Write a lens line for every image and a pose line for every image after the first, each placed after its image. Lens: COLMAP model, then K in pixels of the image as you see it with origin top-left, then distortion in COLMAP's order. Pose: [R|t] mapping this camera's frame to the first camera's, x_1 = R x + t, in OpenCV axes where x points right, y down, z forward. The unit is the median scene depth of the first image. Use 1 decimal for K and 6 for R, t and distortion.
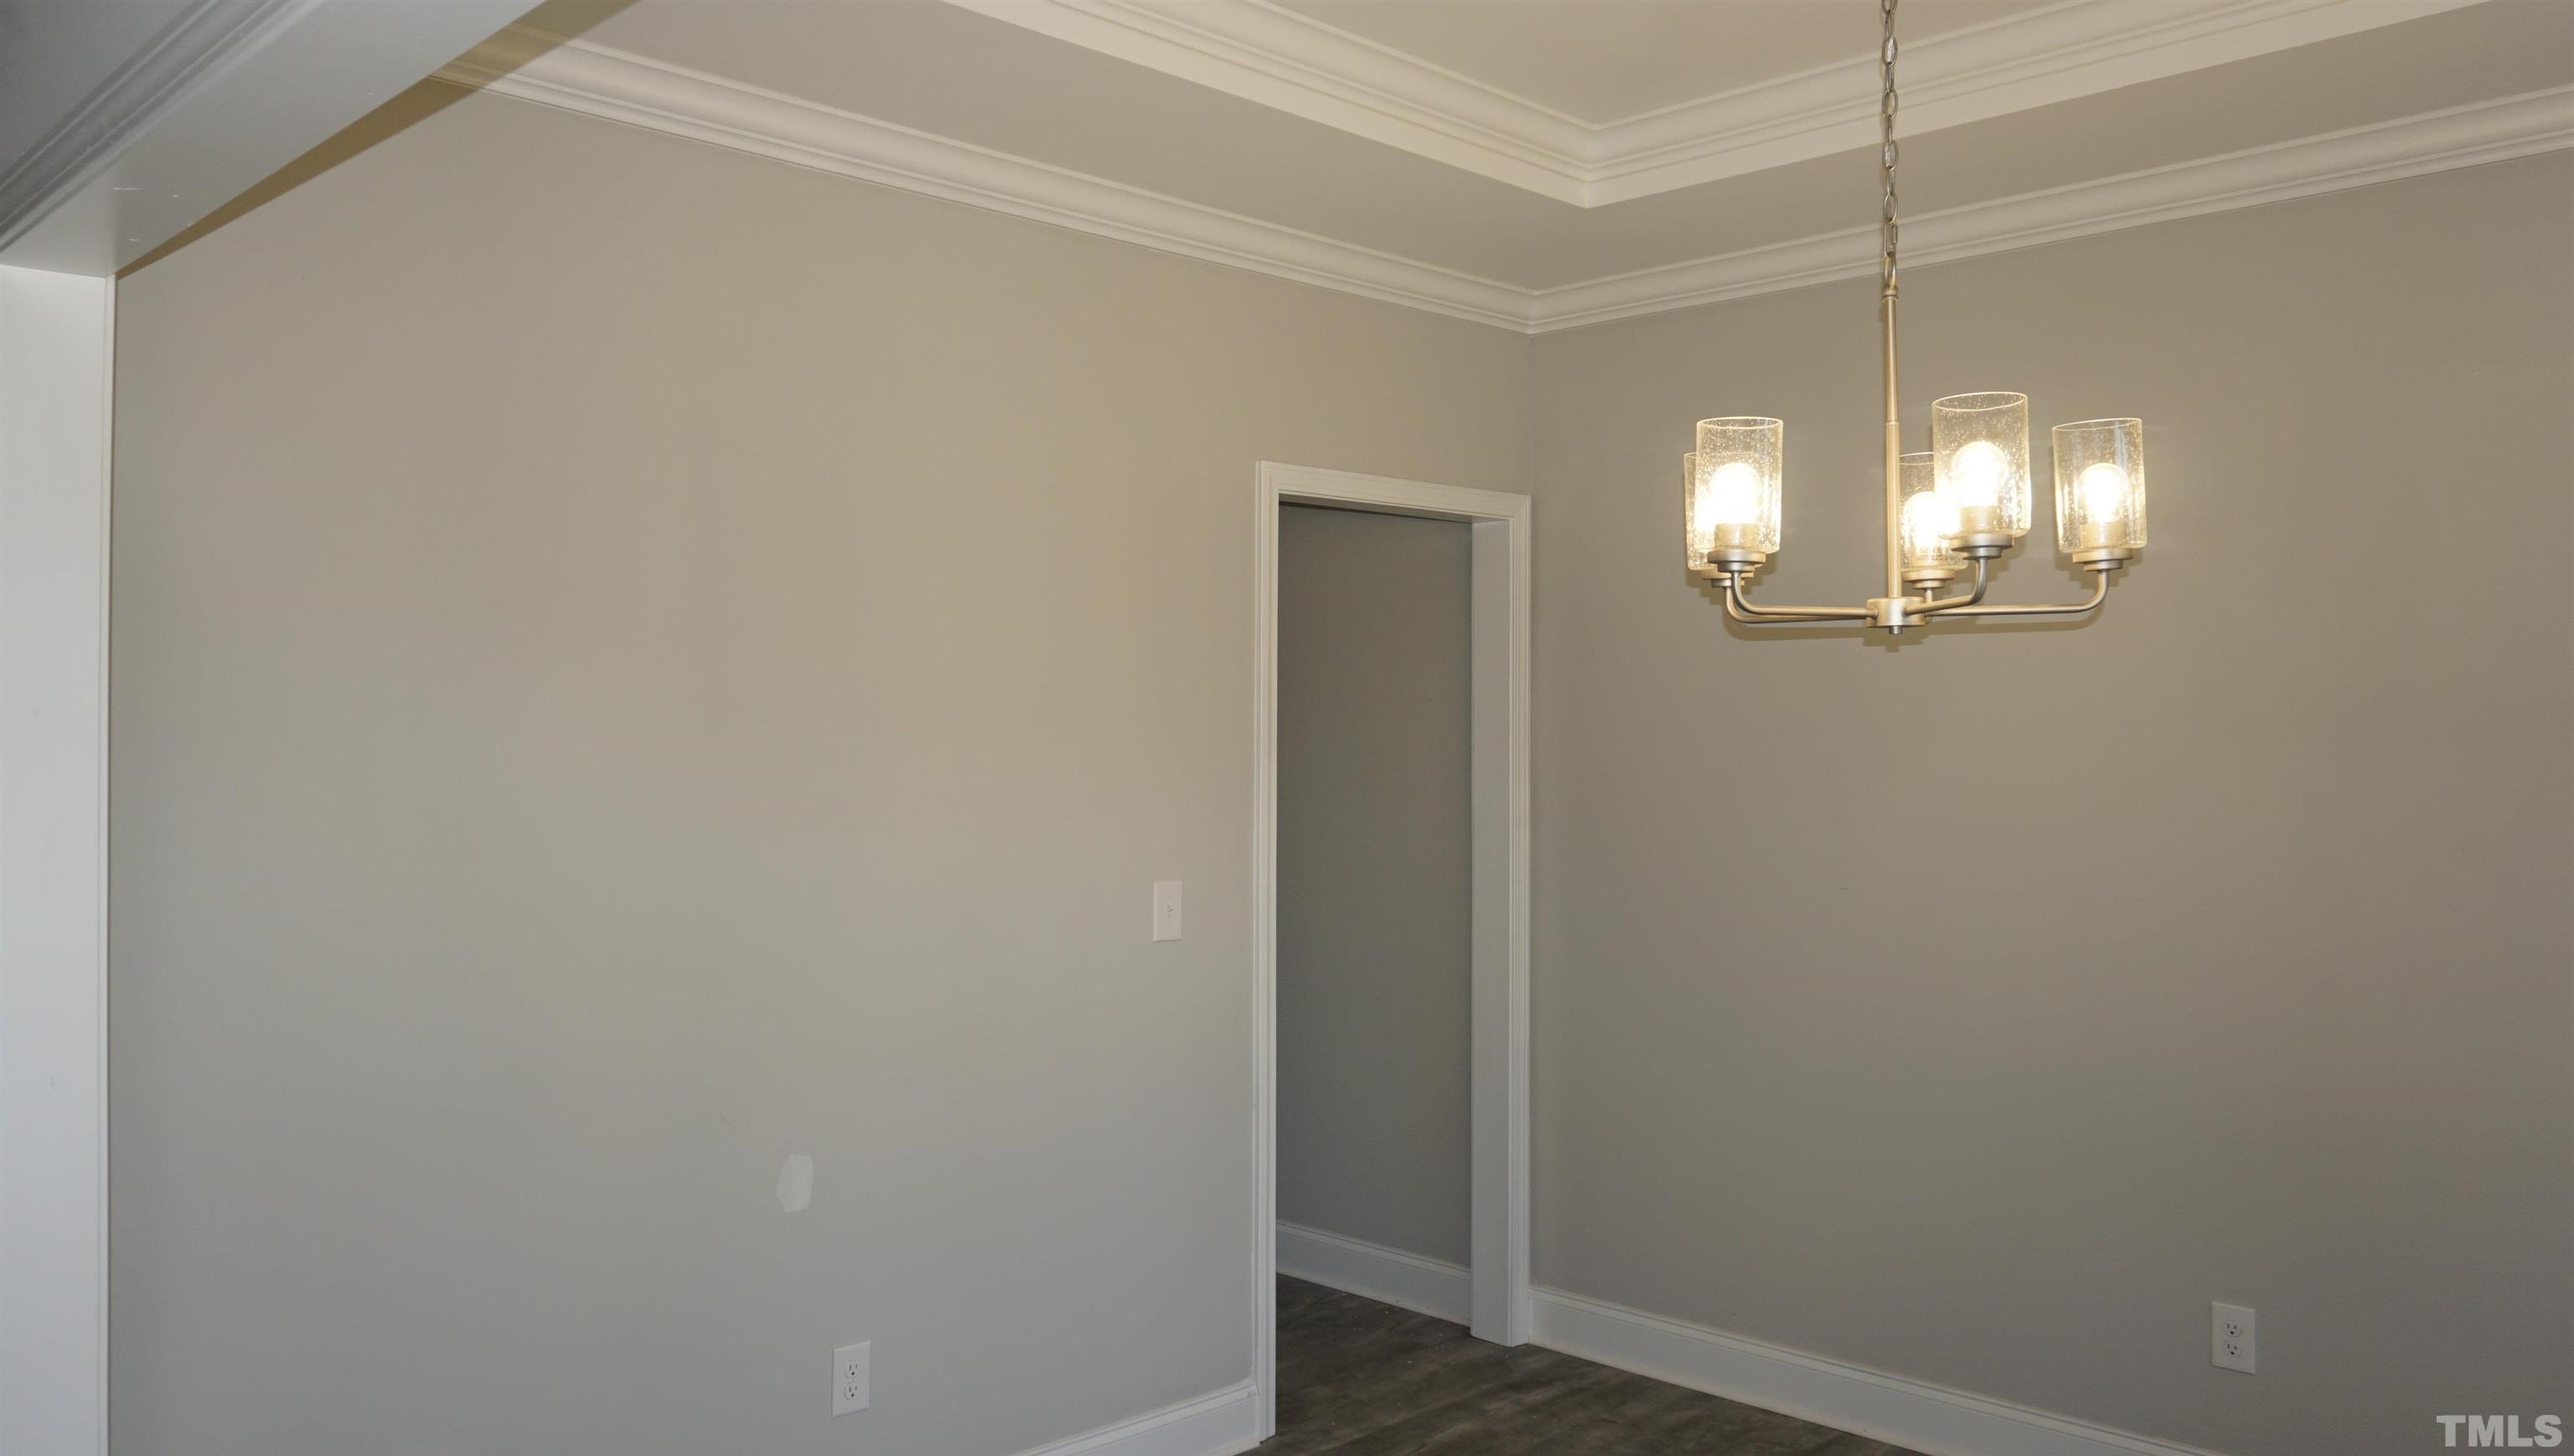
lens RADIAL K [[1960.5, 0, 1287.0], [0, 1960.5, 728.0], [0, 0, 1]] dist [-0.006161, 0.009181]
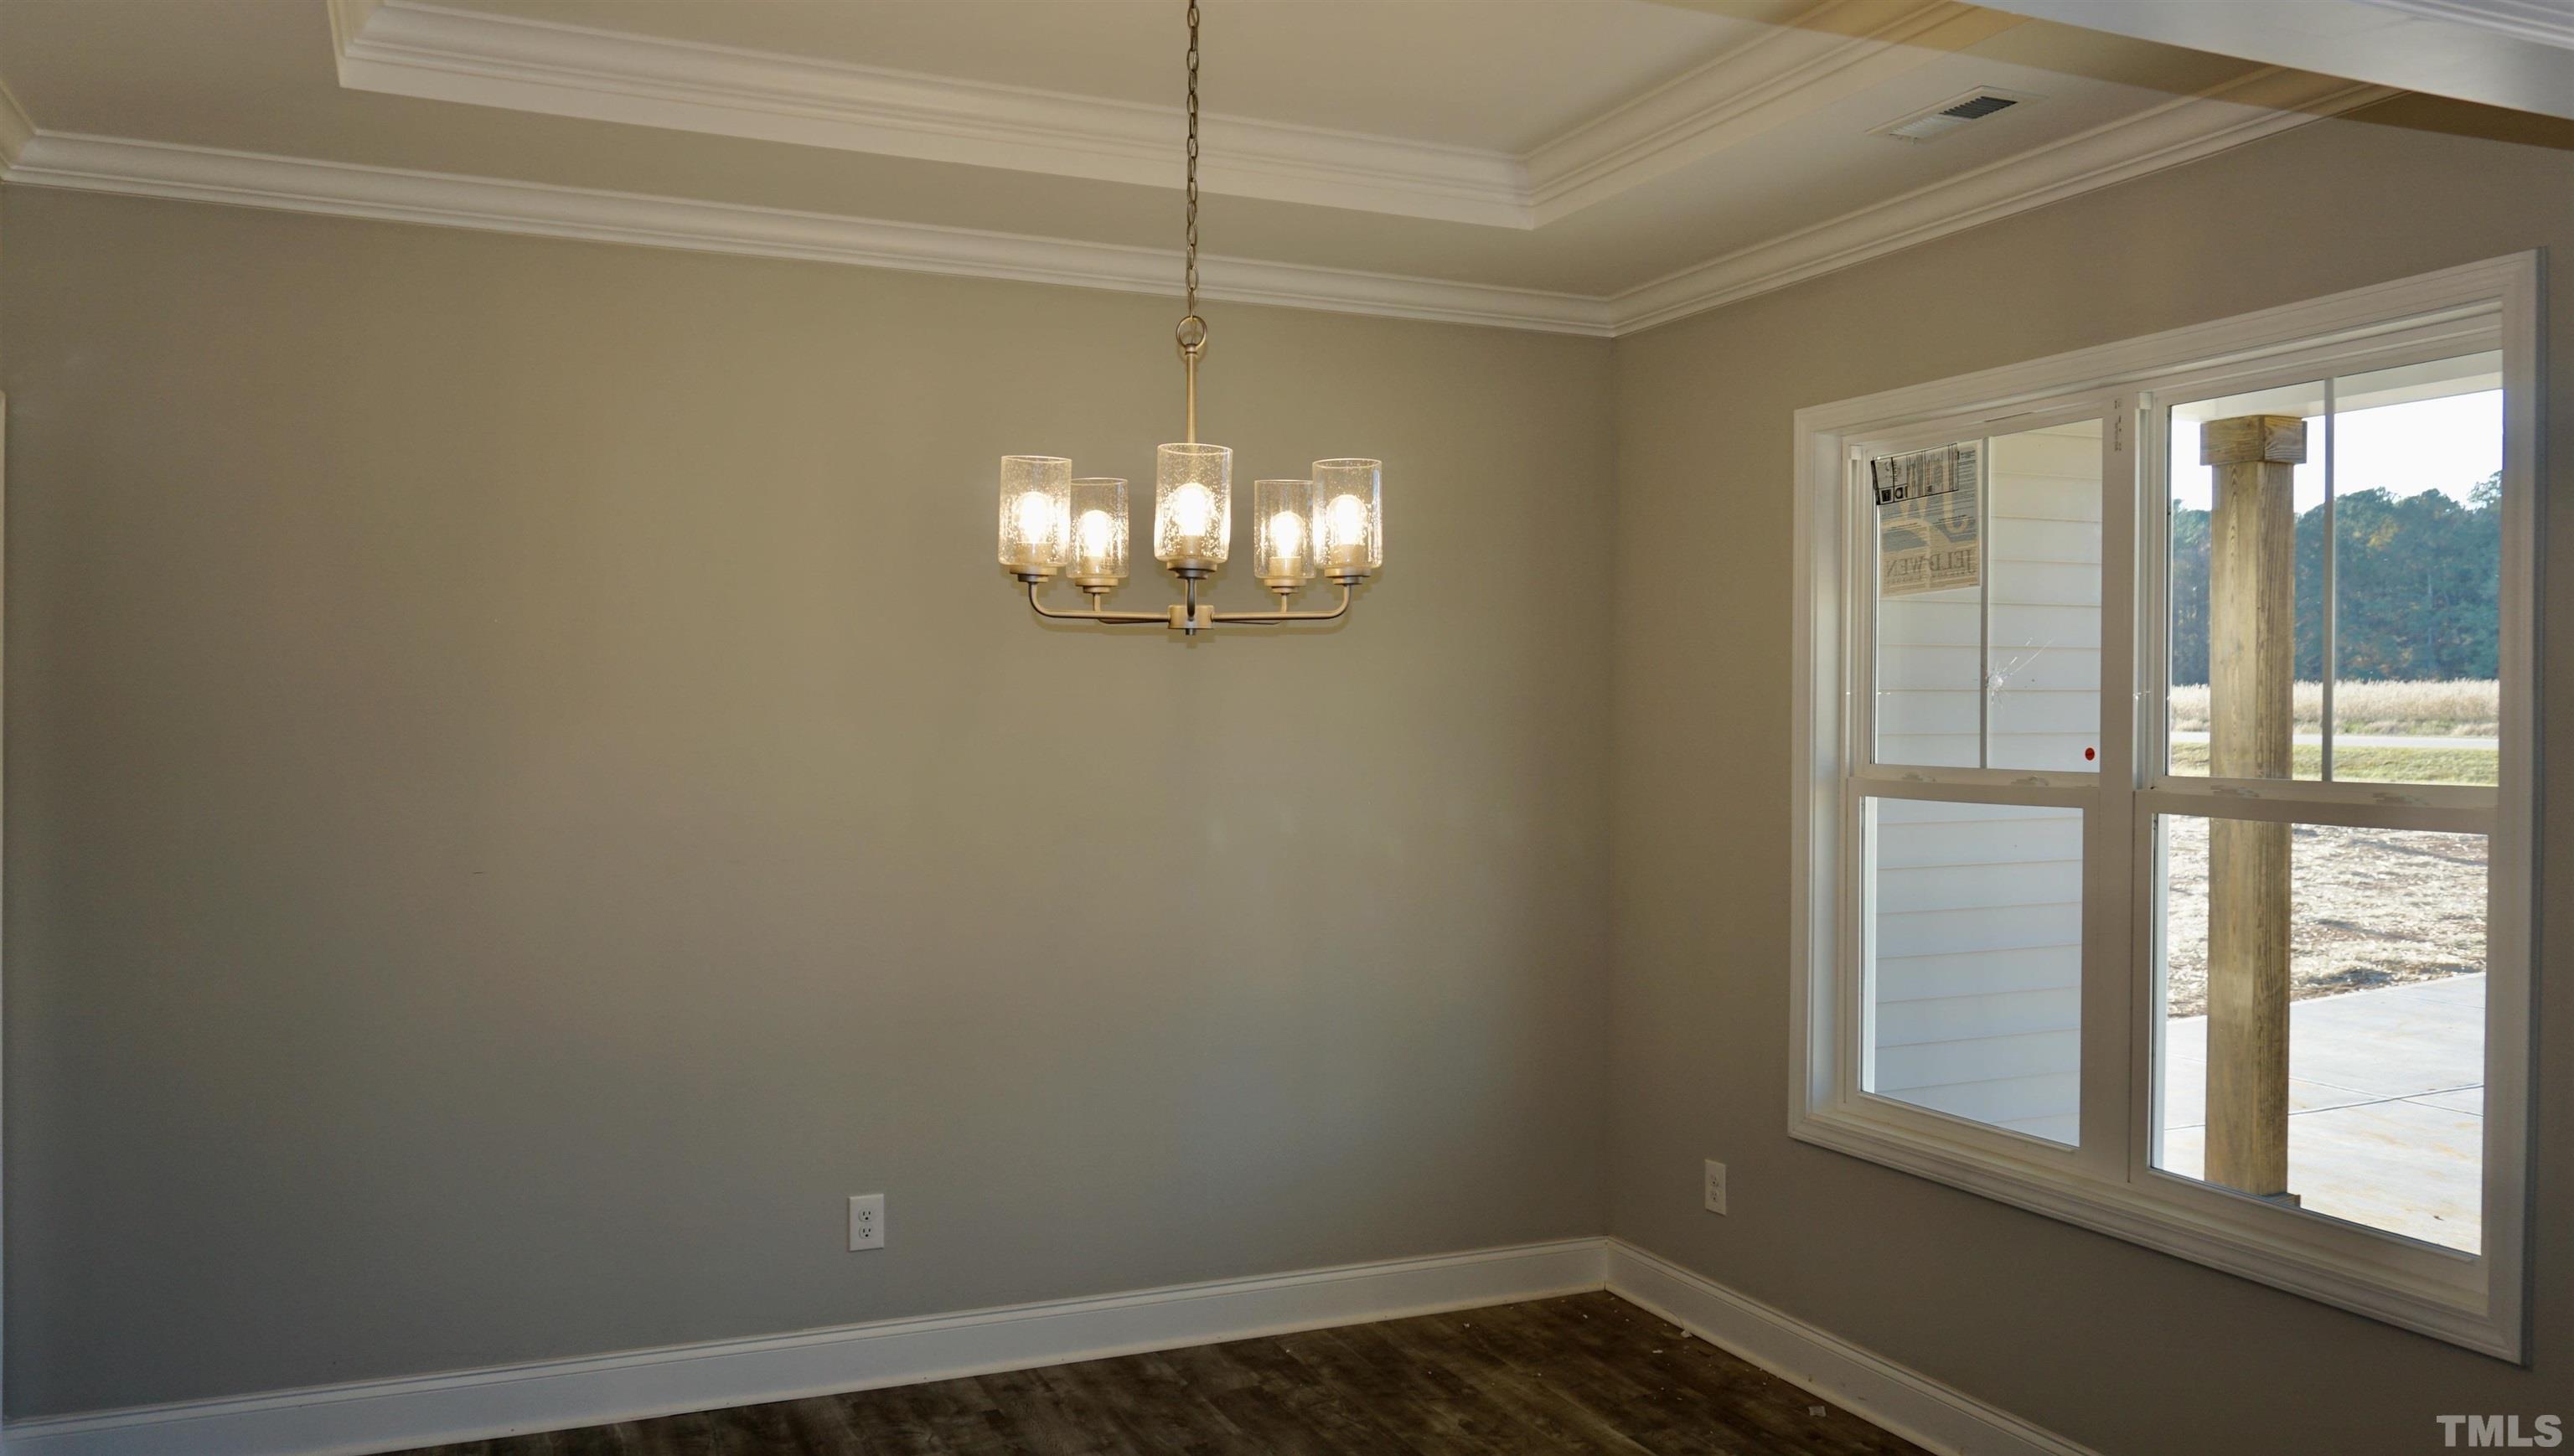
lens RADIAL K [[1984.1, 0, 1287.9], [0, 1984.1, 732.1], [0, 0, 1]] dist [-0.009155, 0.012494]
pose [[0.363903, -0.007916, 0.931403, -0.777028], [-0.011006, 0.999858, 0.012798, -0.003654], [-0.931372, -0.014908, 0.363764, 0.468840]]
